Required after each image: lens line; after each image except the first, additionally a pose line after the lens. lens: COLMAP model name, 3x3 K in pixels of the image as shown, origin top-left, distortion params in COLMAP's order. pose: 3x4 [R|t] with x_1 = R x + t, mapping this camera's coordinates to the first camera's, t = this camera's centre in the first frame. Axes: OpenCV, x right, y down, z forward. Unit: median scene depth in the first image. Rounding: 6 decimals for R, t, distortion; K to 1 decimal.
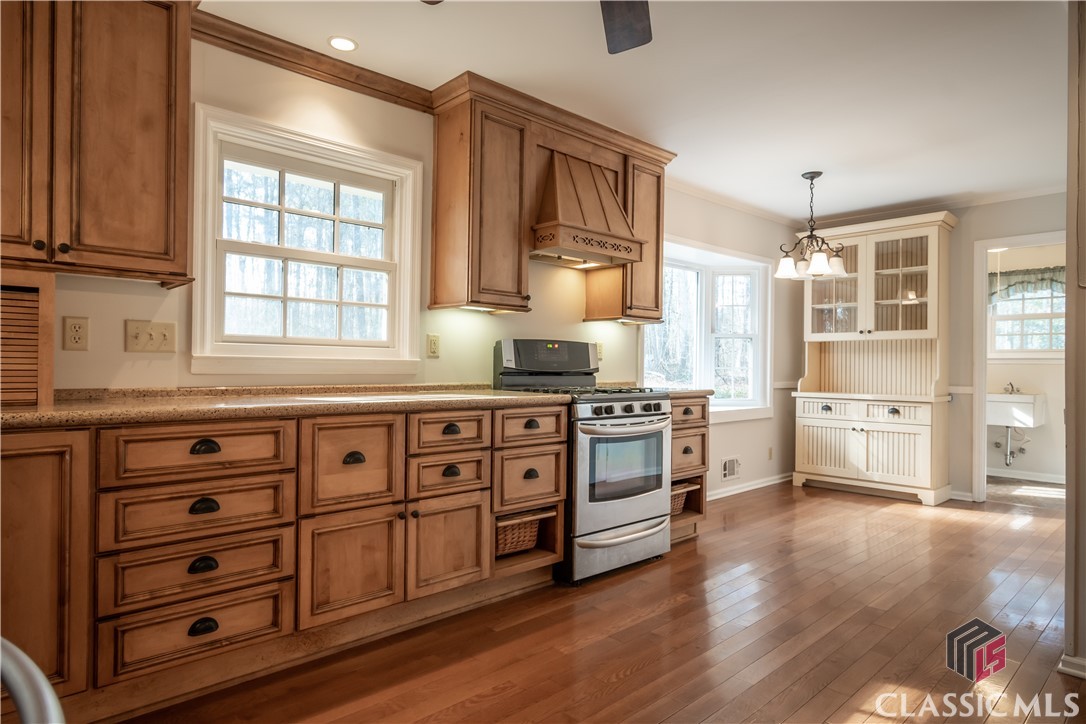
lens RADIAL K [[627.7, 0, 543.0], [0, 627.7, 362.0], [0, 0, 1]] dist [0.004869, -0.000737]
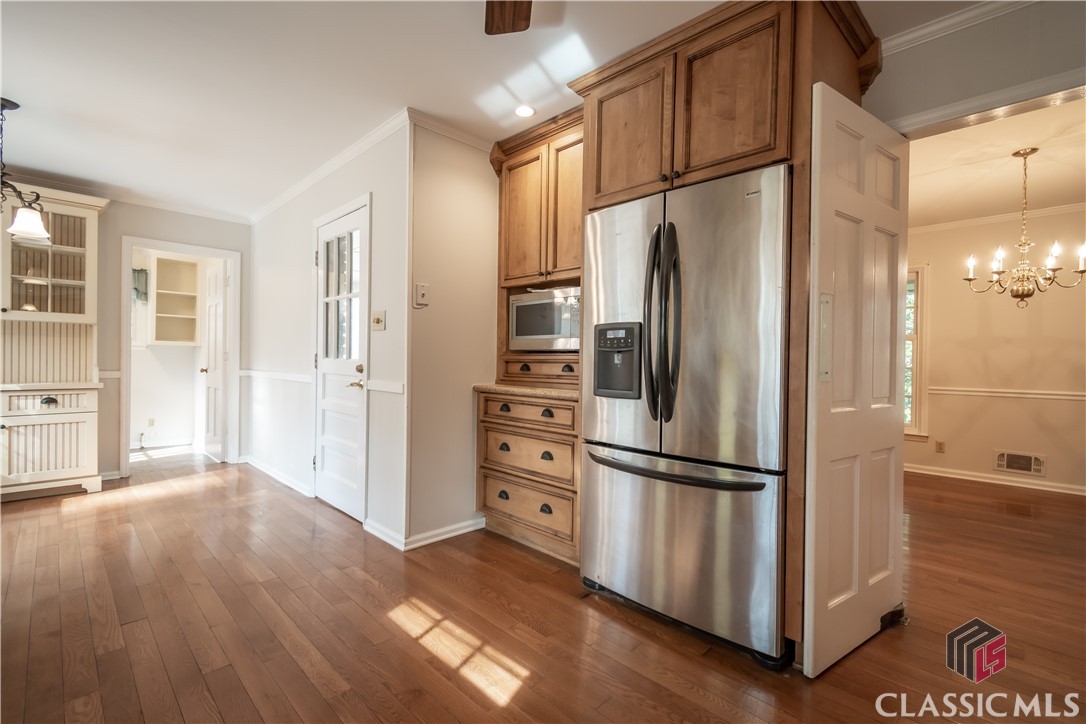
lens RADIAL K [[488.4, 0, 543.0], [0, 488.4, 362.0], [0, 0, 1]] dist [-0.000024, -0.000101]
pose [[-0.031838, -0.012459, 0.999415, -0.159430], [-0.016129, 0.999799, 0.011950, 0.001875], [-0.999363, -0.015739, -0.032032, 0.290399]]
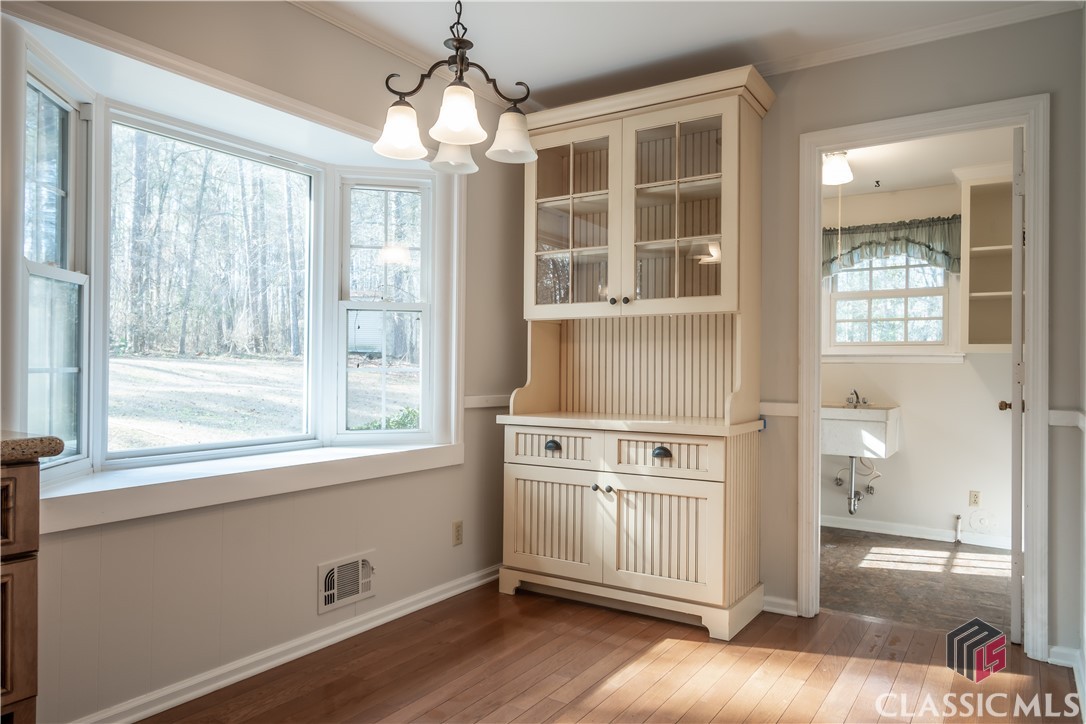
lens RADIAL K [[731.3, 0, 543.5], [0, 731.3, 357.0], [0, 0, 1]] dist [0.005695, -0.000085]
pose [[0.970767, 0.003510, 0.239998, 0.300105], [-0.001560, 0.999964, -0.008317, 0.004431], [-0.240018, 0.007699, 0.970738, 0.414713]]
